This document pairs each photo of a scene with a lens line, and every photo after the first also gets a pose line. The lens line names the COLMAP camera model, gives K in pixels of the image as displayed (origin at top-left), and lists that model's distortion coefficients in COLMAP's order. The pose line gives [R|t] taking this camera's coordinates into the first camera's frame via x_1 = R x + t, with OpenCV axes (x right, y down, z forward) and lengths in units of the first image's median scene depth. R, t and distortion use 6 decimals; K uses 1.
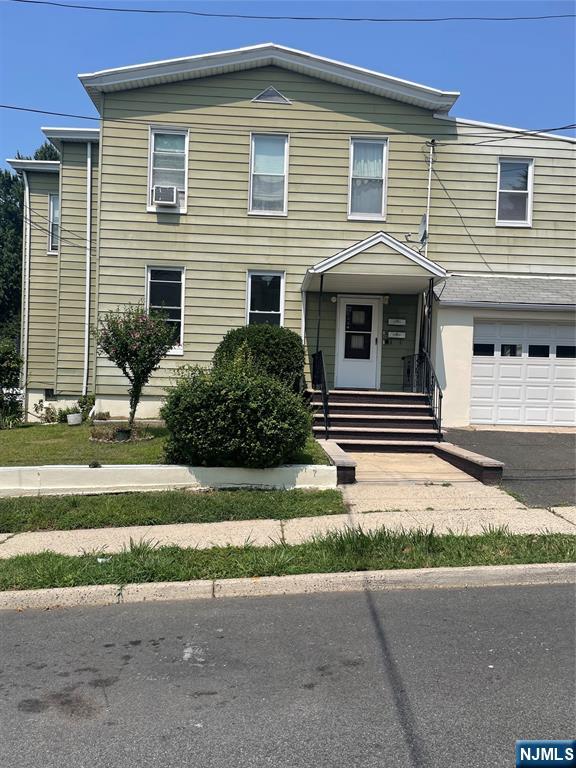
lens RADIAL K [[574.9, 0, 284.6], [0, 574.9, 381.9], [0, 0, 1]] dist [0.091703, -0.122585]
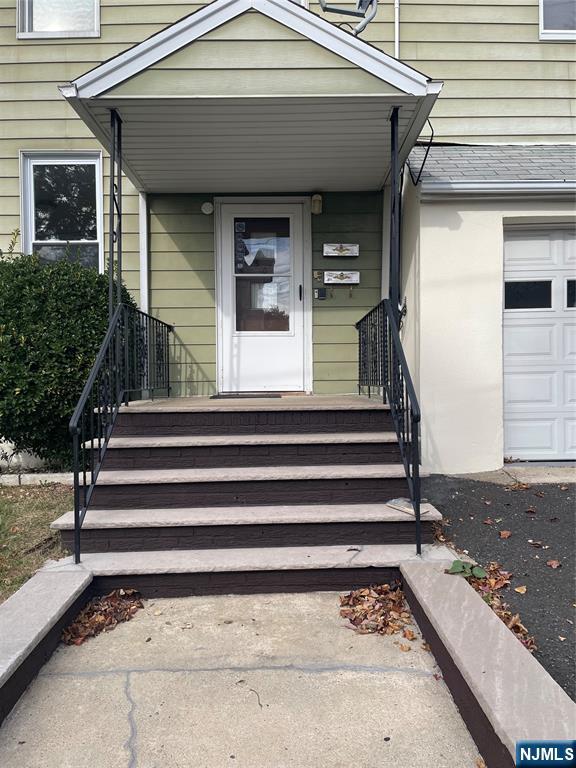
lens RADIAL K [[585.4, 0, 291.5], [0, 585.4, 387.0], [0, 0, 1]] dist [0.108140, -0.133163]
pose [[0.998523, -0.043050, -0.033133, 0.164681], [0.043151, 0.999066, 0.002322, 0.006880], [0.033002, -0.003748, 0.999448, 0.509633]]
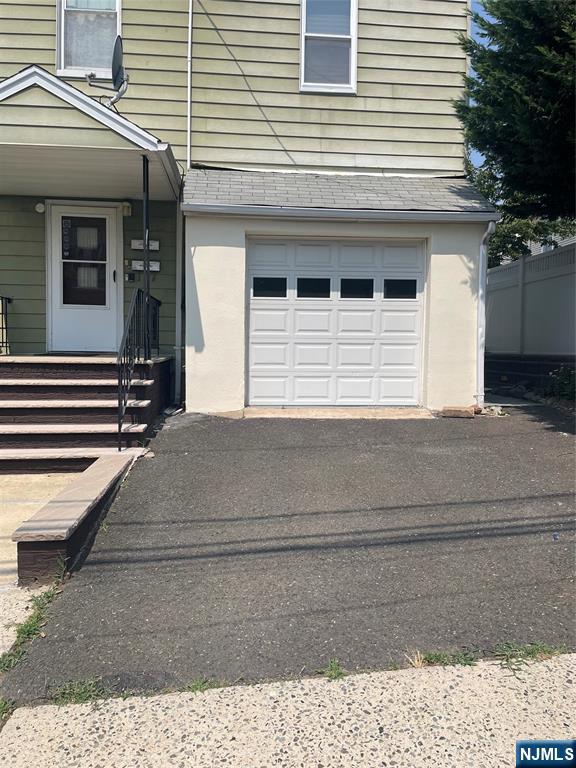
lens RADIAL K [[574.9, 0, 284.6], [0, 574.9, 381.9], [0, 0, 1]] dist [0.091703, -0.122585]
pose [[0.999052, -0.019768, 0.038790, 0.318689], [0.017344, 0.997934, 0.061869, 0.009042], [-0.039933, -0.061138, 0.997330, 0.352128]]
